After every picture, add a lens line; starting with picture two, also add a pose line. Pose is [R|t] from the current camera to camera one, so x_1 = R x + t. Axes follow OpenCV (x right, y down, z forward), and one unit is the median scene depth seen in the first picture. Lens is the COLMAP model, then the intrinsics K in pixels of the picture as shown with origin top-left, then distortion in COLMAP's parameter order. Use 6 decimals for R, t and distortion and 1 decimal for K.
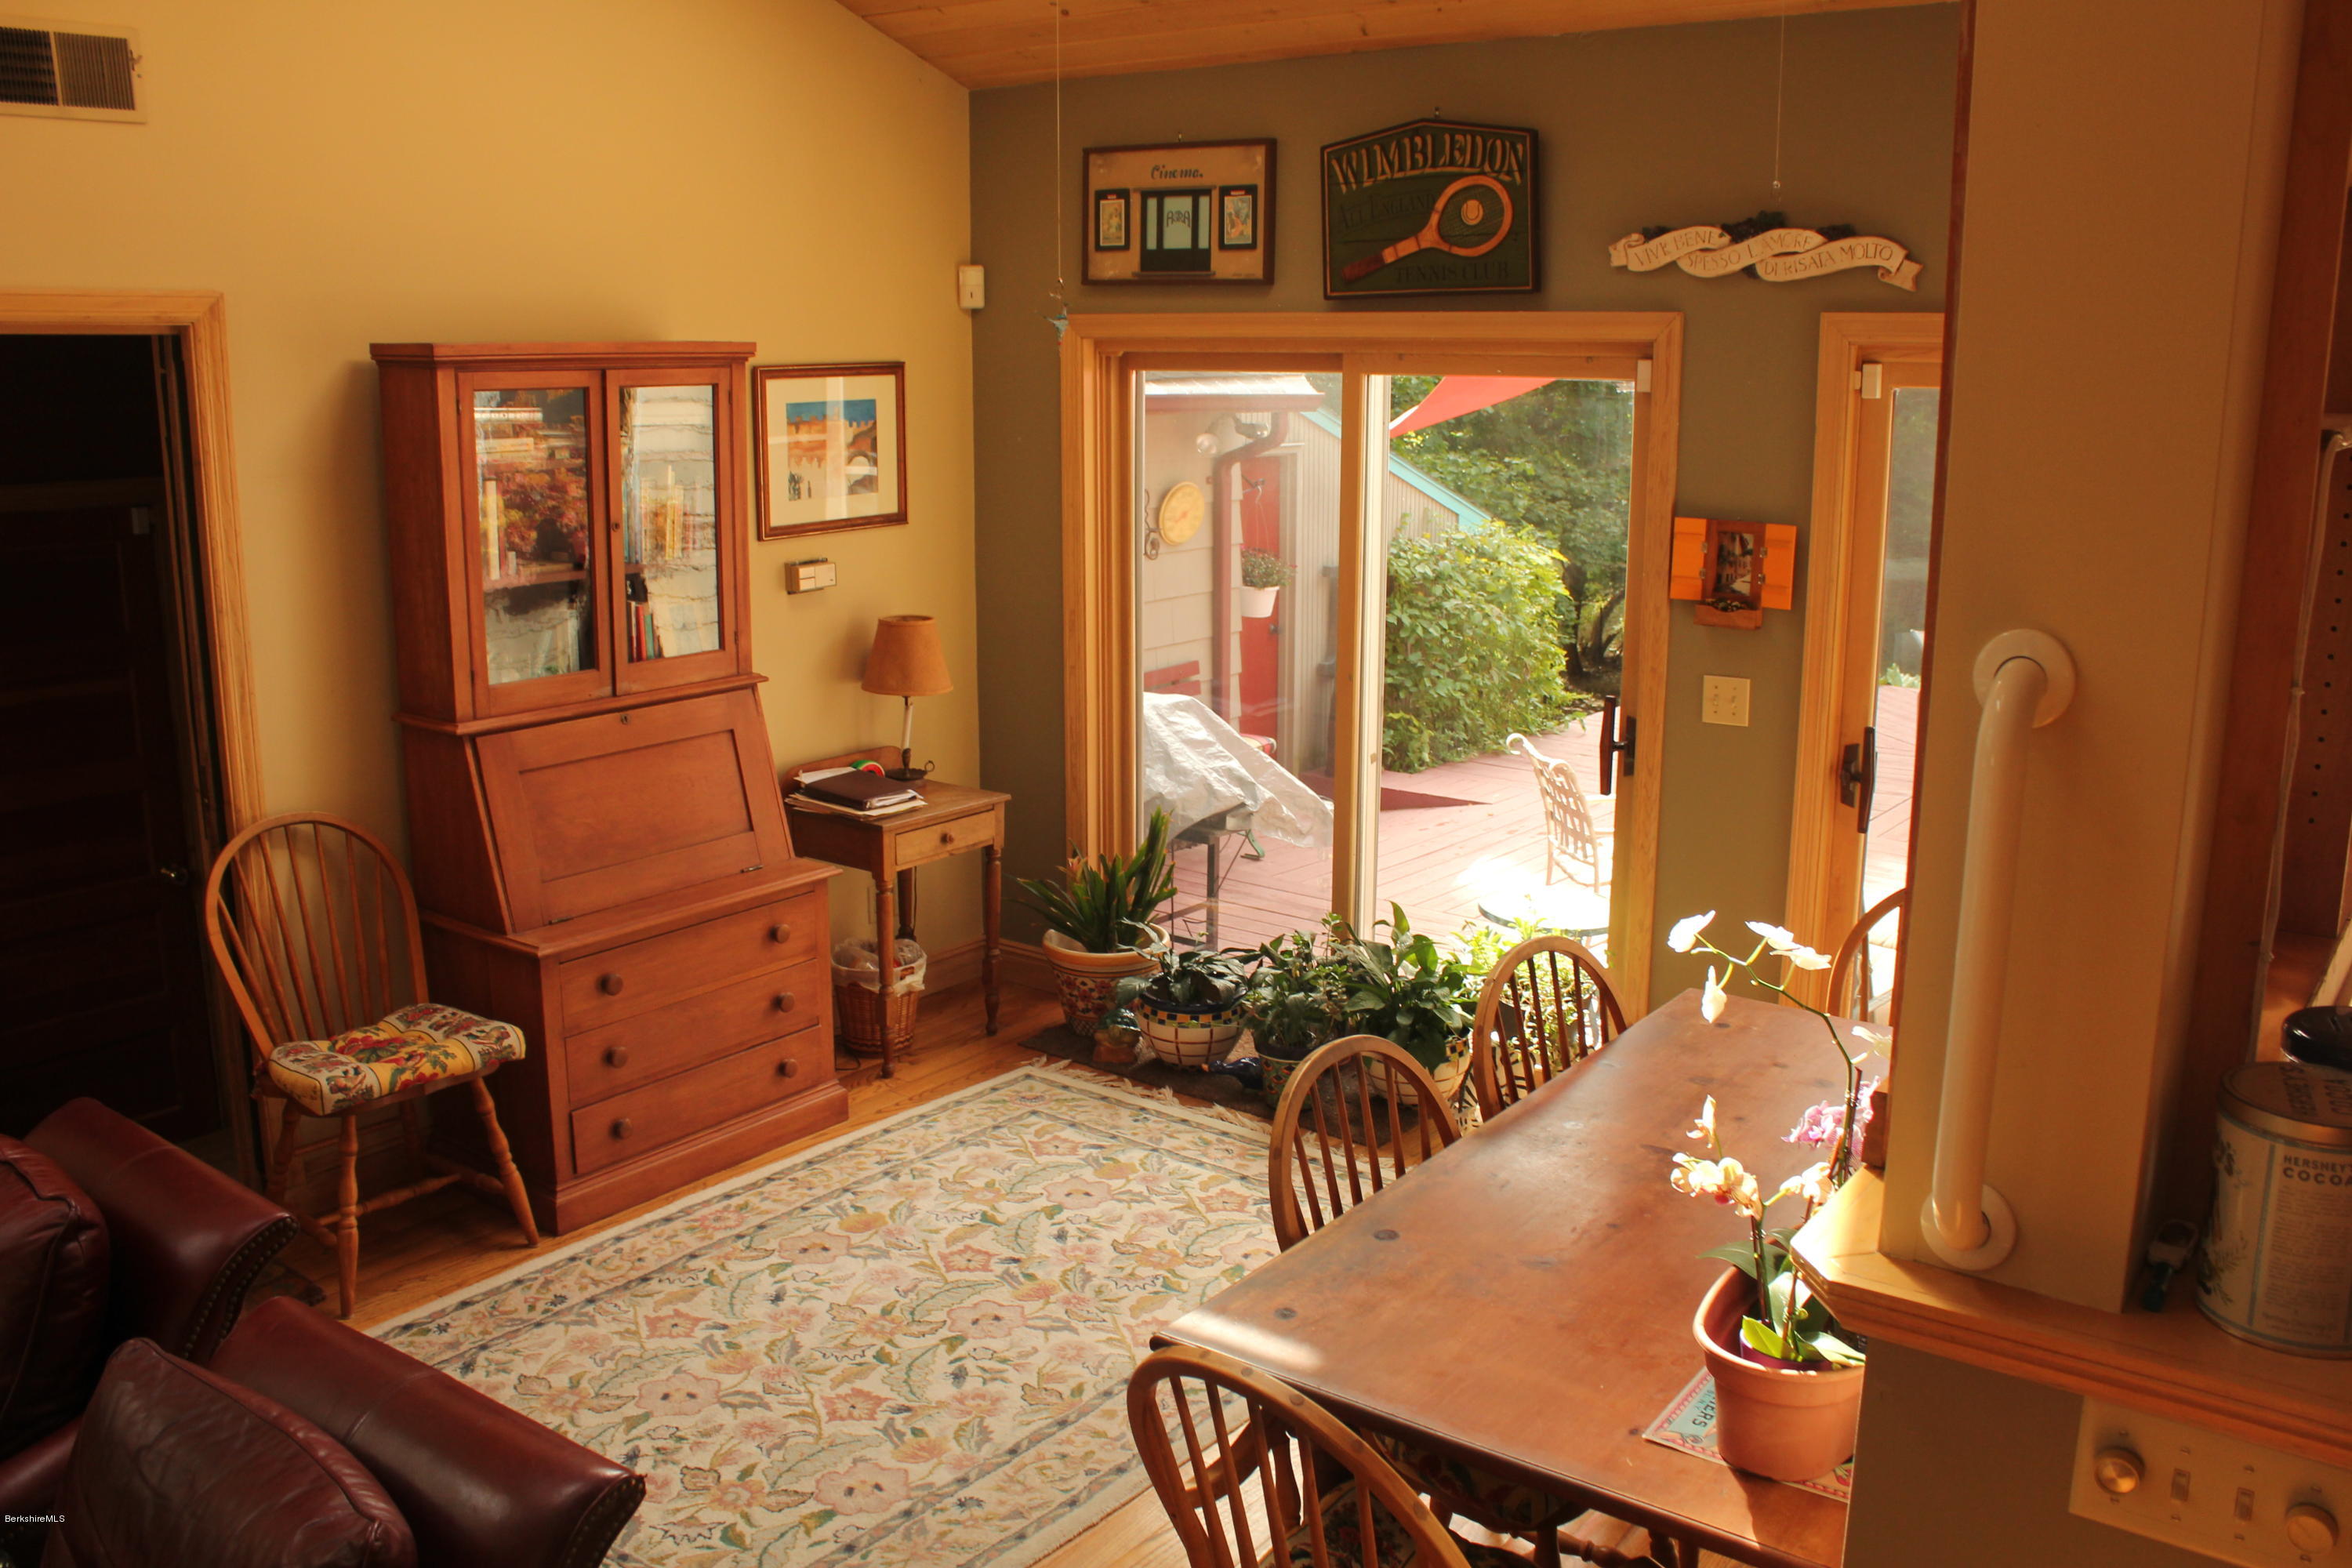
lens RADIAL K [[1941.2, 0, 1176.0], [0, 1941.2, 784.0], [0, 0, 1]] dist [-0.171203, 0.144328]
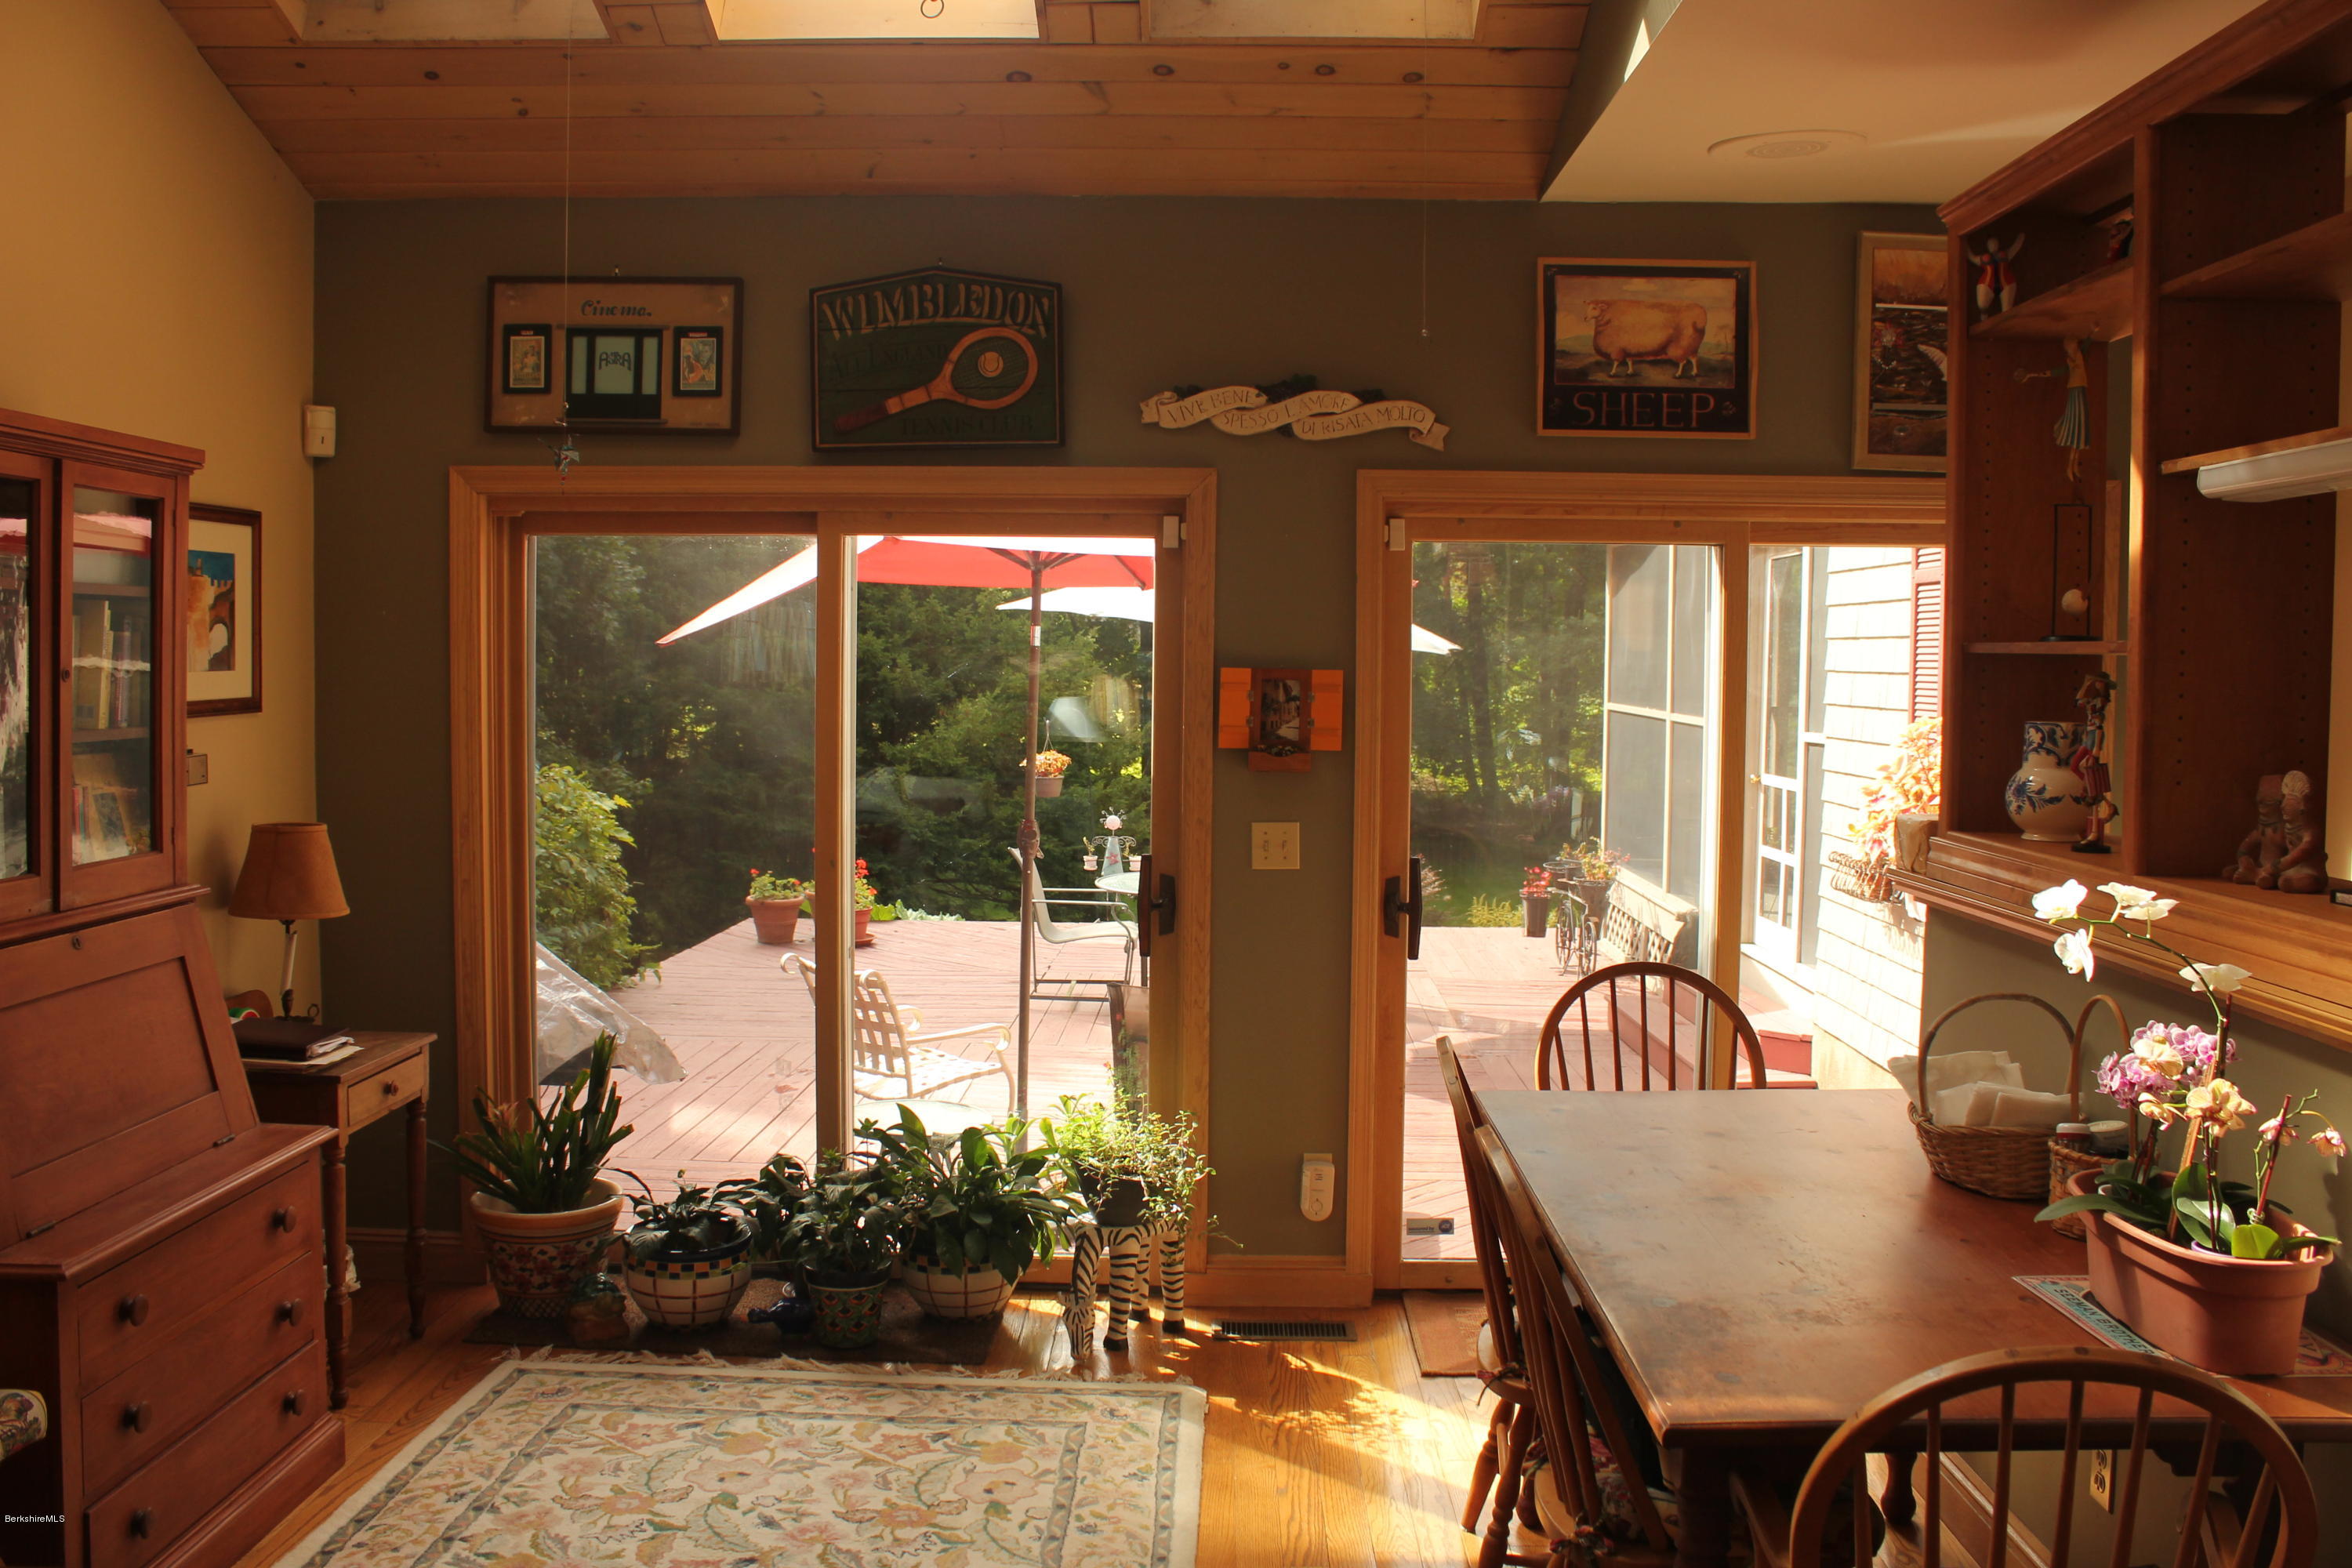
lens RADIAL K [[1941.2, 0, 1176.0], [0, 1941.2, 784.0], [0, 0, 1]] dist [-0.171203, 0.144328]
pose [[0.812123, -0.030102, 0.582709, -0.342973], [0.117039, 0.986776, -0.112141, 0.032410], [-0.571628, 0.159272, 0.804906, 0.188066]]
